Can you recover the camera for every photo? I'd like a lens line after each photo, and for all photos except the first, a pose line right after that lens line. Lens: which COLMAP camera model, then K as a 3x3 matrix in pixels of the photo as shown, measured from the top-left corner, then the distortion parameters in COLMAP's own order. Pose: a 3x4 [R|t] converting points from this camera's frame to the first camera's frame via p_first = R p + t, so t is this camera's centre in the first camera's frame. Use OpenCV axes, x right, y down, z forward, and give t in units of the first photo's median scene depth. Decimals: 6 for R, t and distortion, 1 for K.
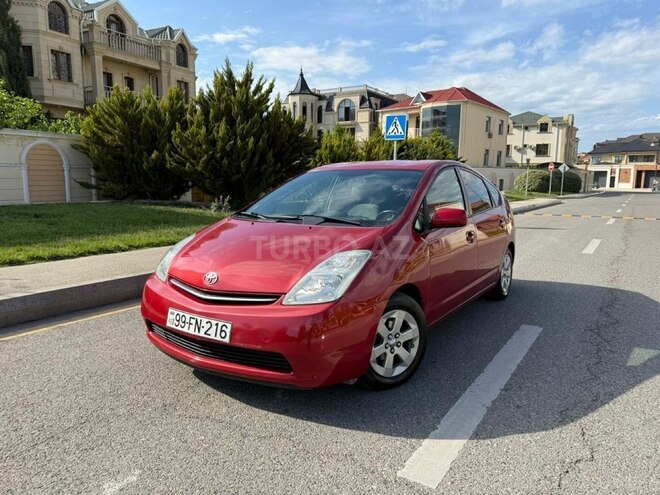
lens RADIAL K [[465.2, 0, 335.8], [0, 465.2, 251.3], [0, 0, 1]] dist [0.053780, -0.070295]
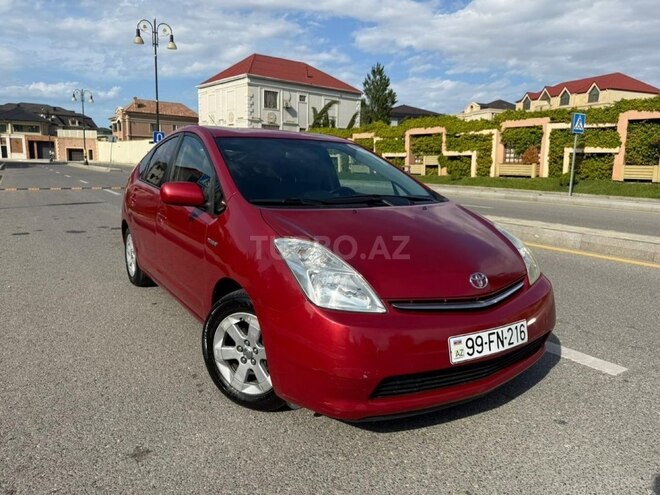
lens RADIAL K [[475.3, 0, 330.0], [0, 475.3, 247.5], [0, 0, 1]] dist [0.002356, -0.007856]
pose [[0.407882, -0.157732, 0.899307, -0.196796], [0.111141, 0.986217, 0.122568, -0.022340], [-0.906245, 0.049956, 0.419790, 0.161315]]
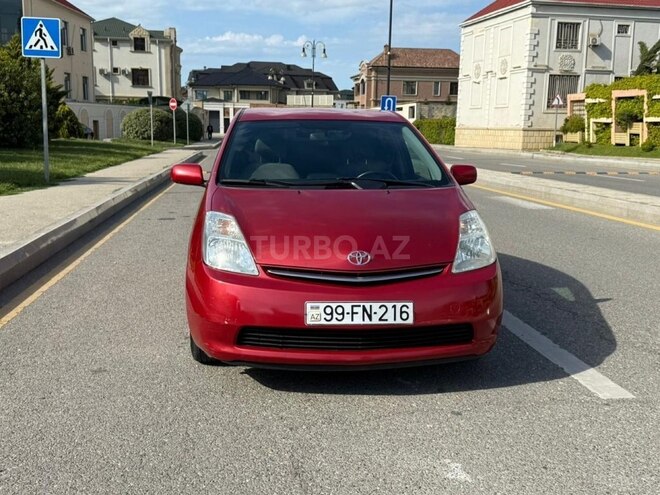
lens RADIAL K [[718.5, 0, 330.0], [0, 718.5, 247.5], [0, 0, 1]] dist [0.207625, -0.447783]
pose [[0.772483, -0.103699, 0.626512, -0.202980], [0.090405, 0.994486, 0.053137, -0.006043], [-0.628568, 0.015592, 0.777599, 0.004717]]
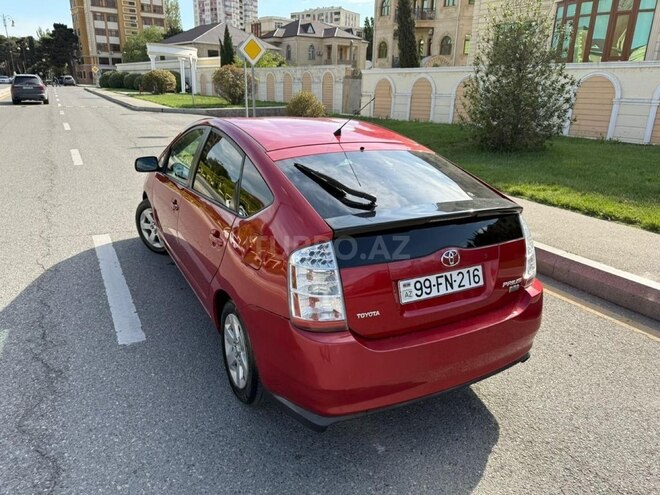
lens RADIAL K [[475.3, 0, 330.0], [0, 475.3, 247.5], [0, 0, 1]] dist [0.002356, -0.007856]
pose [[-0.478328, 0.258159, -0.839378, 0.247851], [-0.163043, 0.913091, 0.373741, -0.091494], [0.862913, 0.315626, -0.394666, 0.433468]]
